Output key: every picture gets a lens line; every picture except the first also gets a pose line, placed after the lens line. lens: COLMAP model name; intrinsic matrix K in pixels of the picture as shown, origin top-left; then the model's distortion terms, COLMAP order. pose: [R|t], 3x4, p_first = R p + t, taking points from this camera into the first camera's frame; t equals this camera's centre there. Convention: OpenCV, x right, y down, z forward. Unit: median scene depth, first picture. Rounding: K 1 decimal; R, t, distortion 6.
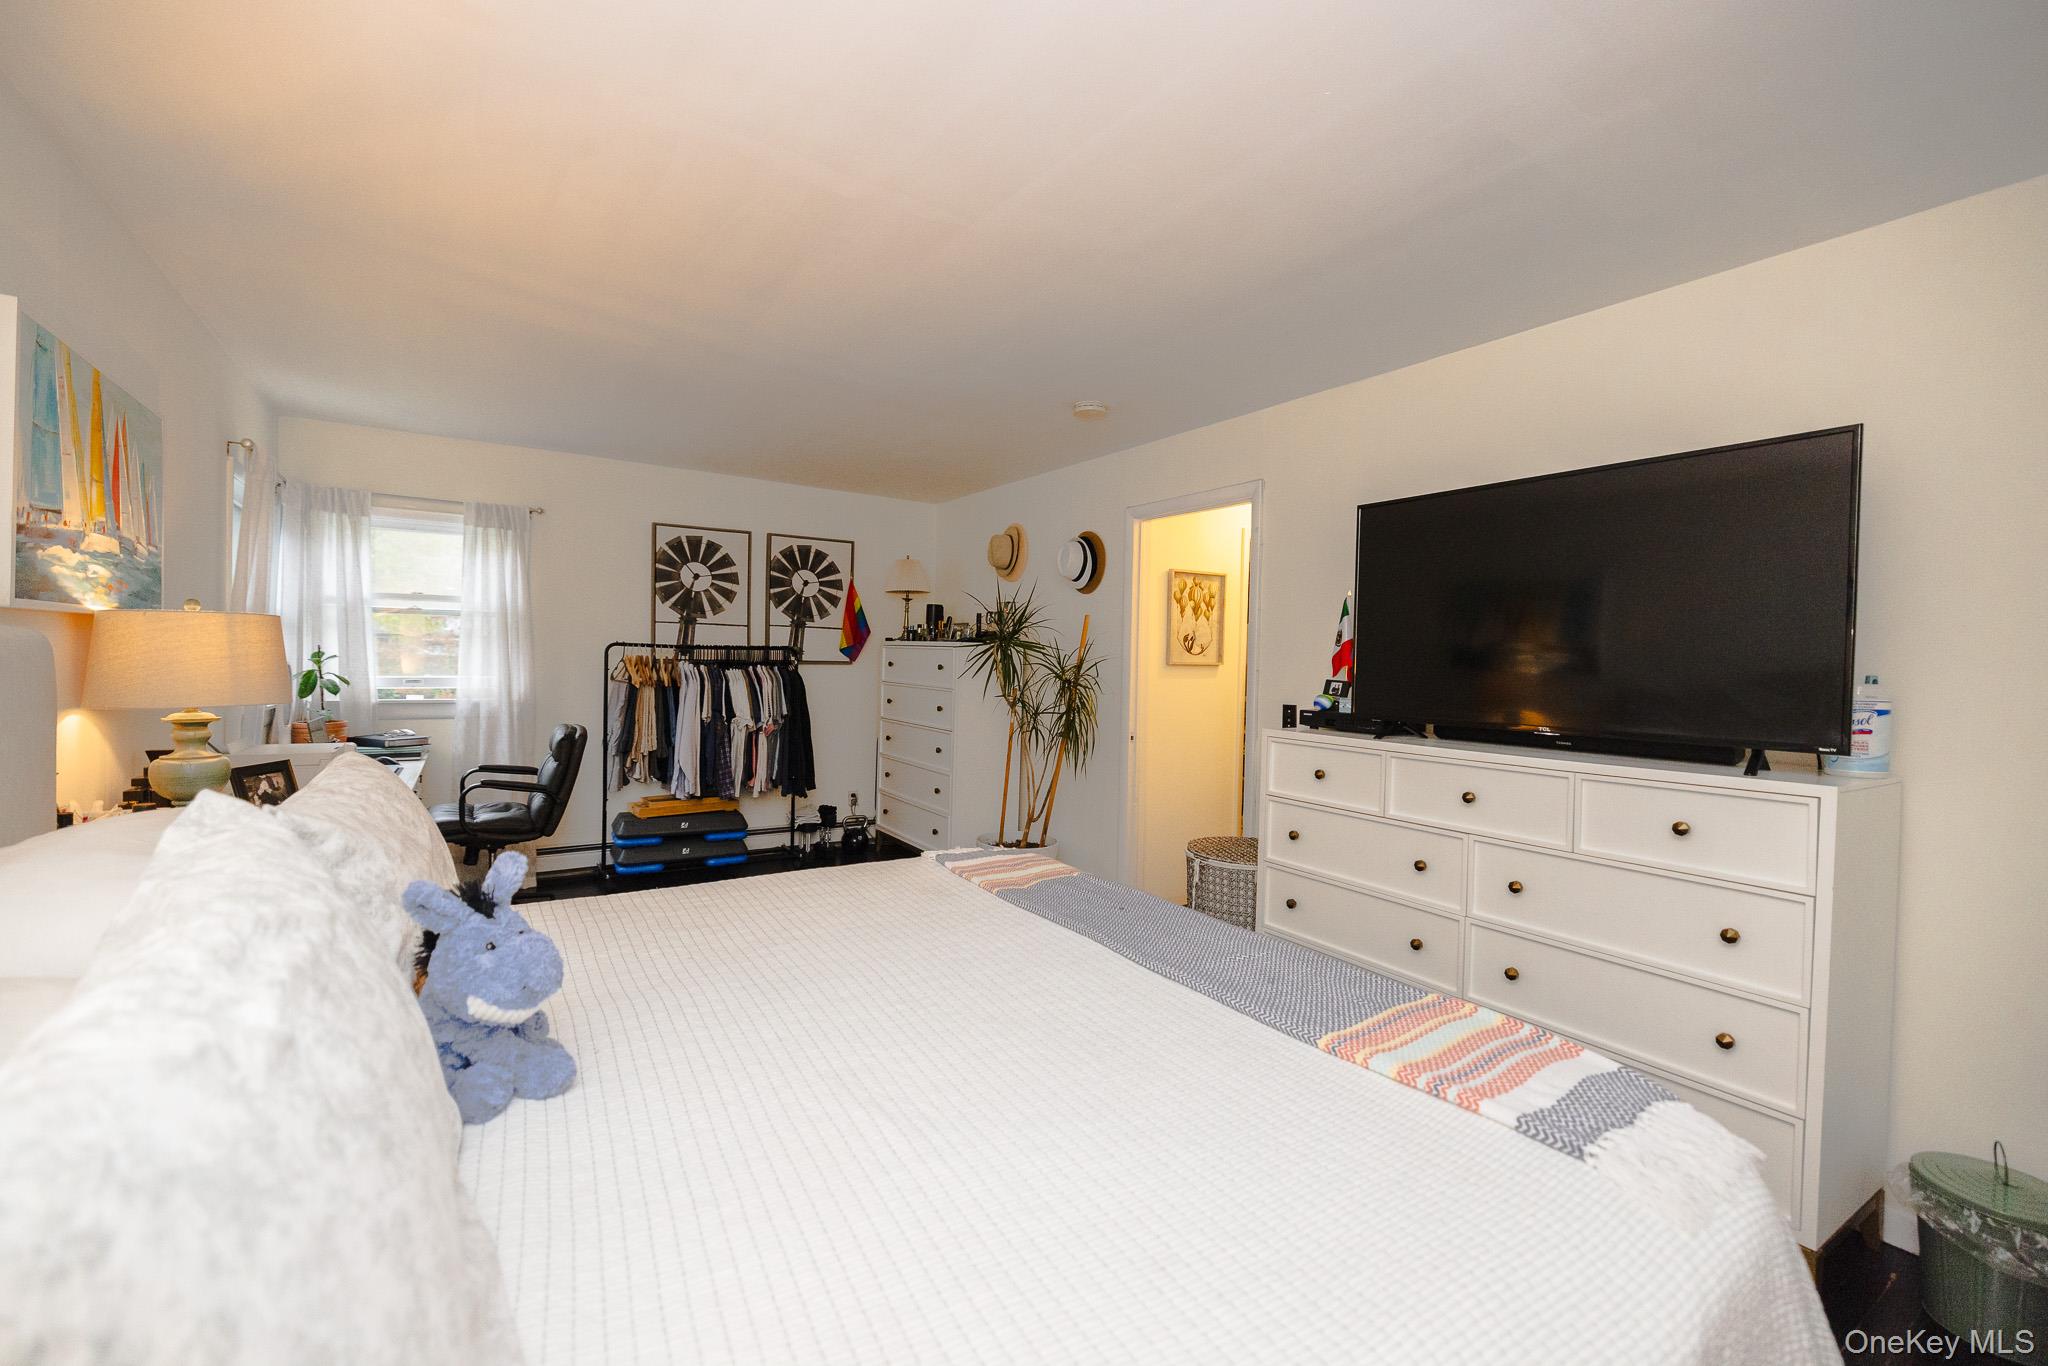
lens RADIAL K [[851.8, 0, 1014.2], [0, 851.8, 674.1], [0, 0, 1]] dist [0.000905, -0.000424]
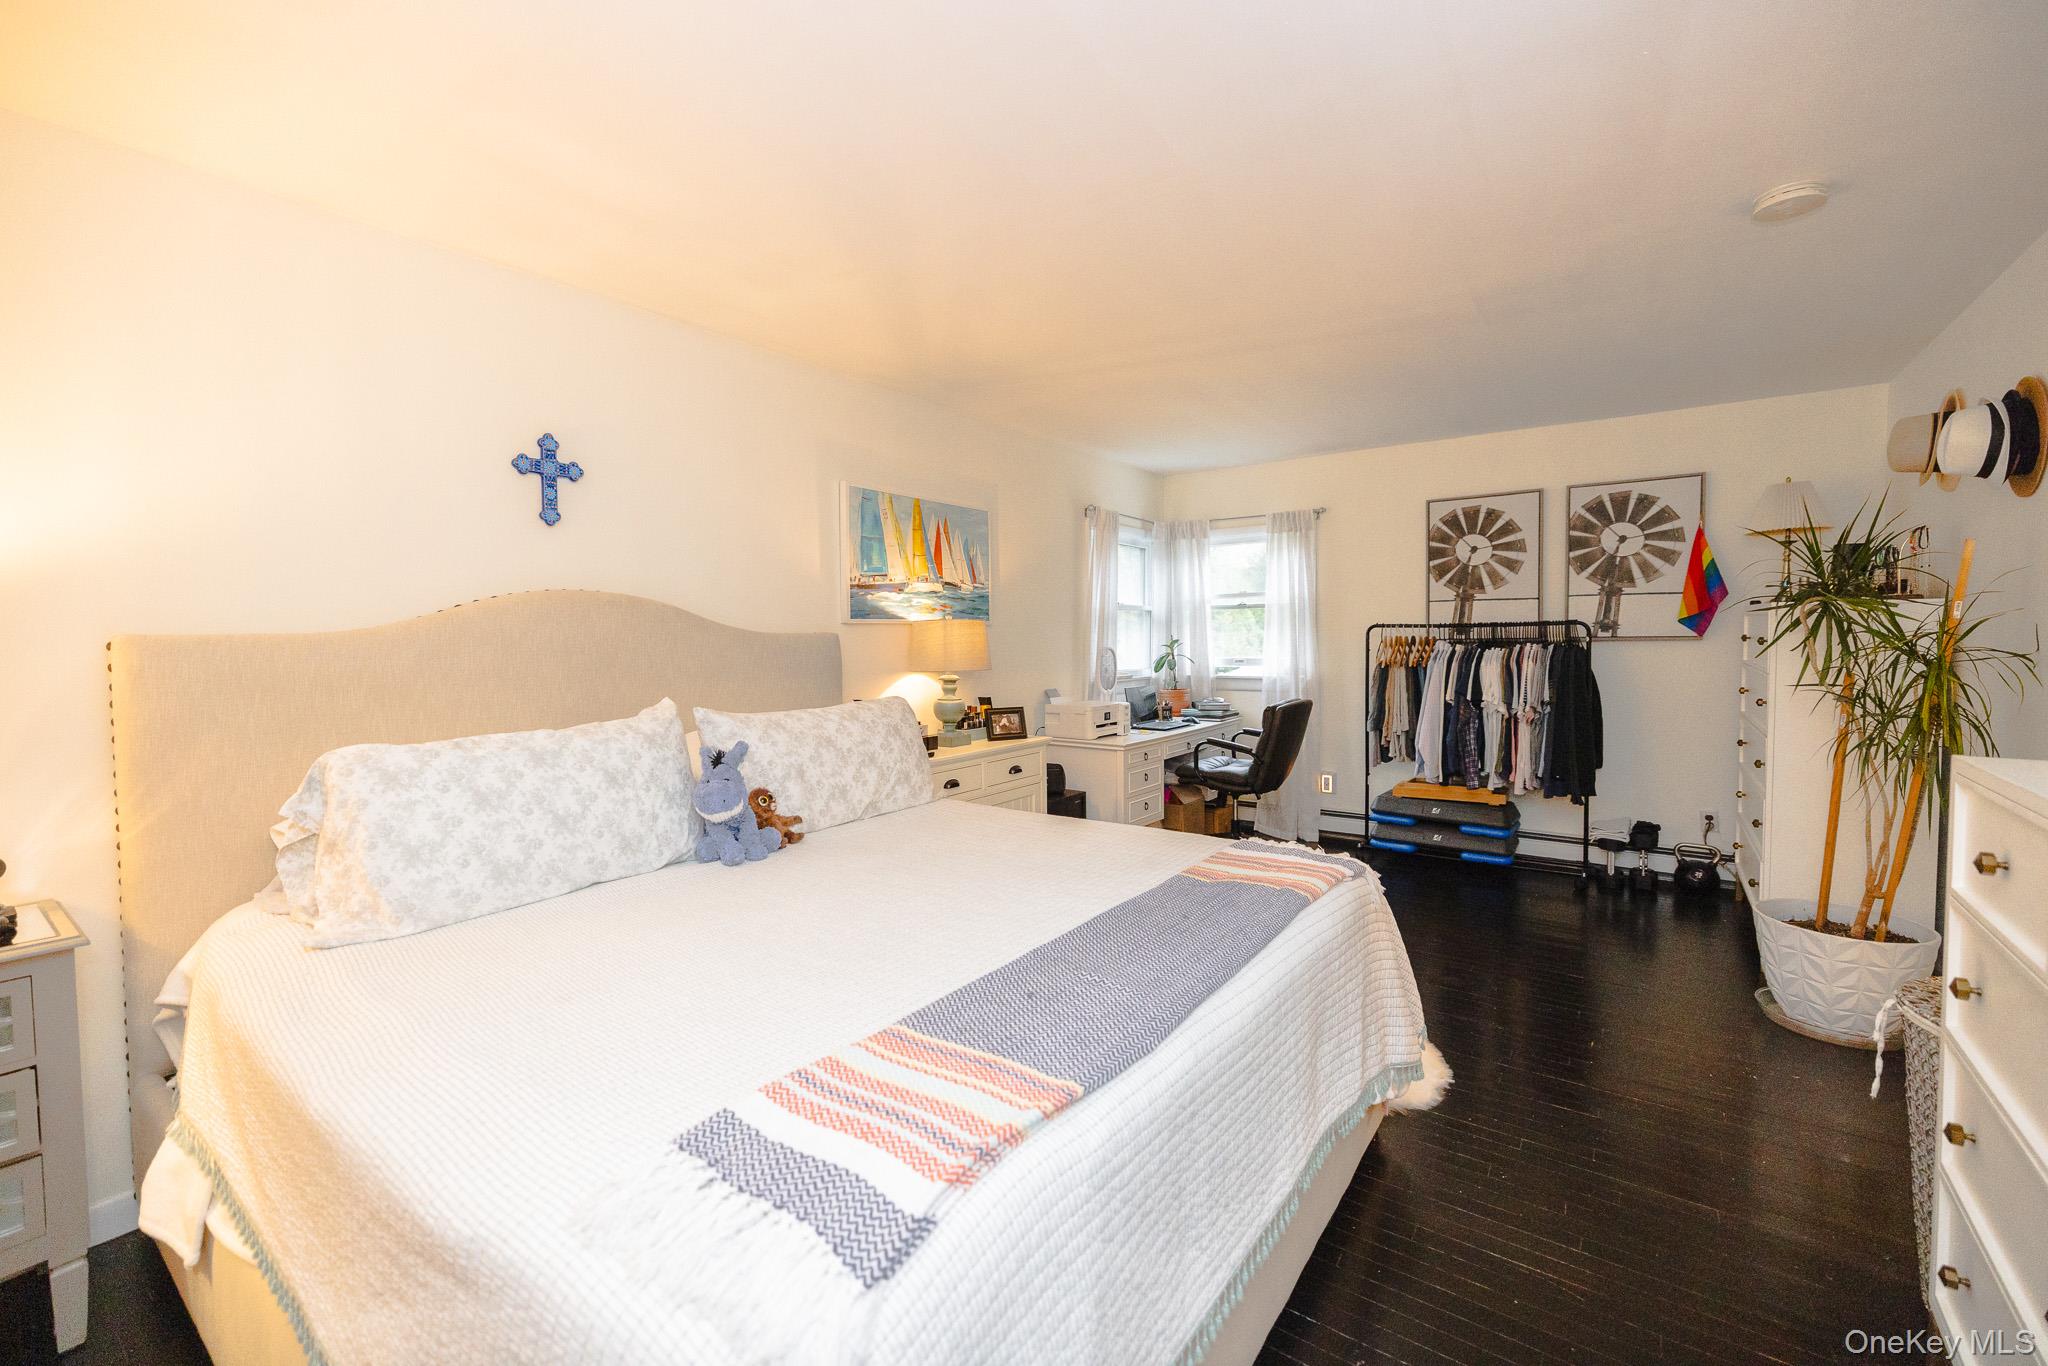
lens RADIAL K [[851.8, 0, 1014.2], [0, 851.8, 674.1], [0, 0, 1]] dist [0.000905, -0.000424]
pose [[0.351373, 0.014022, -0.936131, 0.332037], [0.001850, 0.999875, 0.015672, 0.006282], [0.936234, -0.007239, 0.351303, 0.205646]]
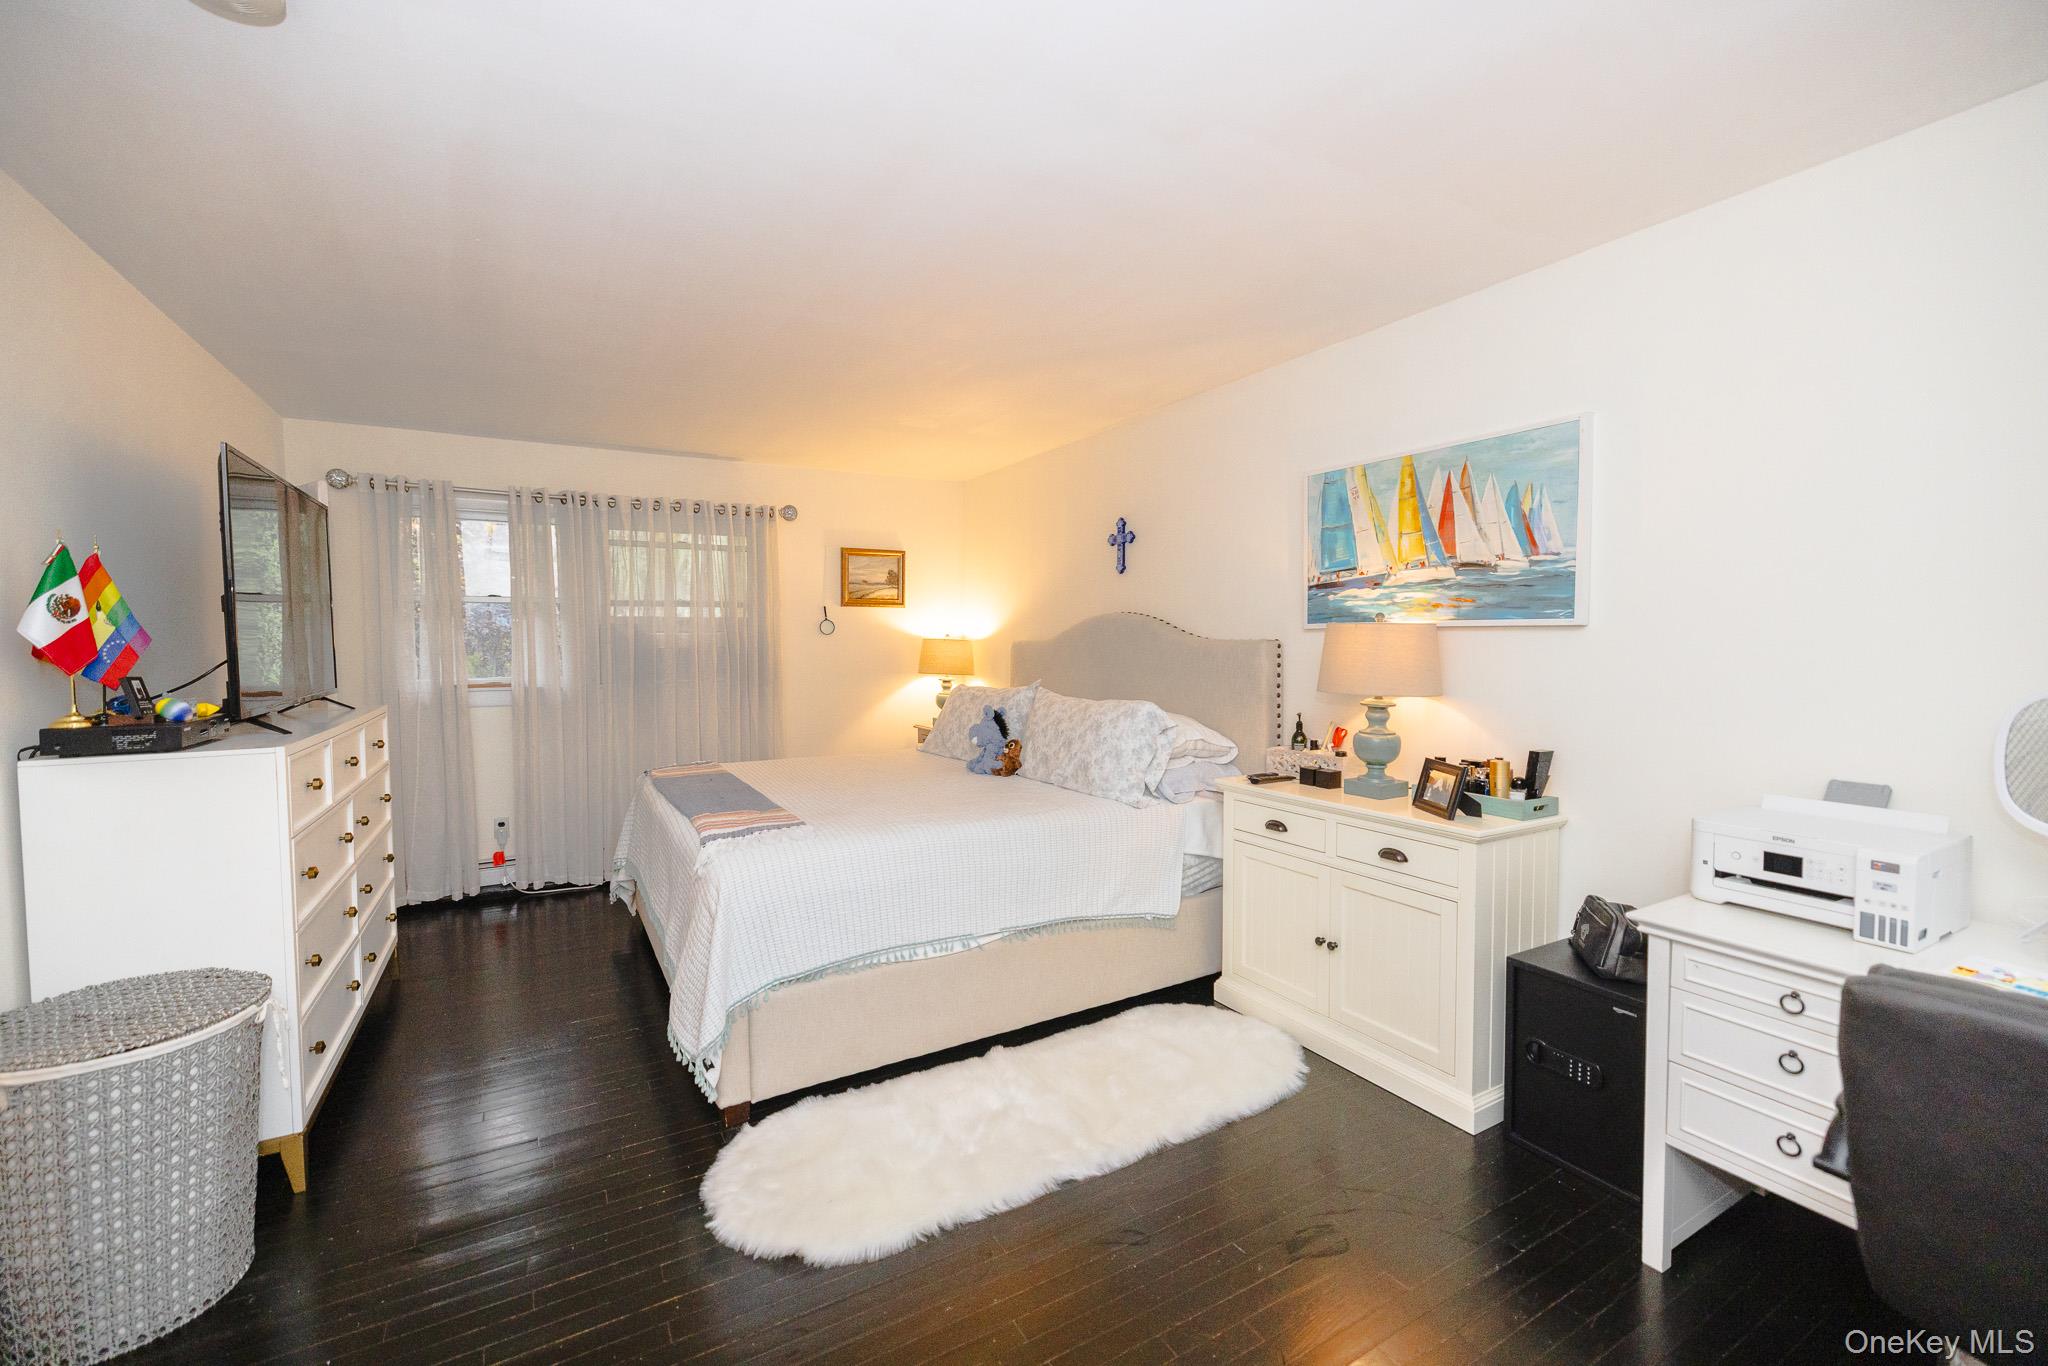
lens RADIAL K [[851.8, 0, 1014.2], [0, 851.8, 674.1], [0, 0, 1]] dist [0.000905, -0.000424]
pose [[-0.998804, -0.012040, 0.047397, -0.194190], [-0.009055, 0.997992, 0.062688, -0.029698], [-0.048057, 0.062184, -0.996907, 0.982566]]
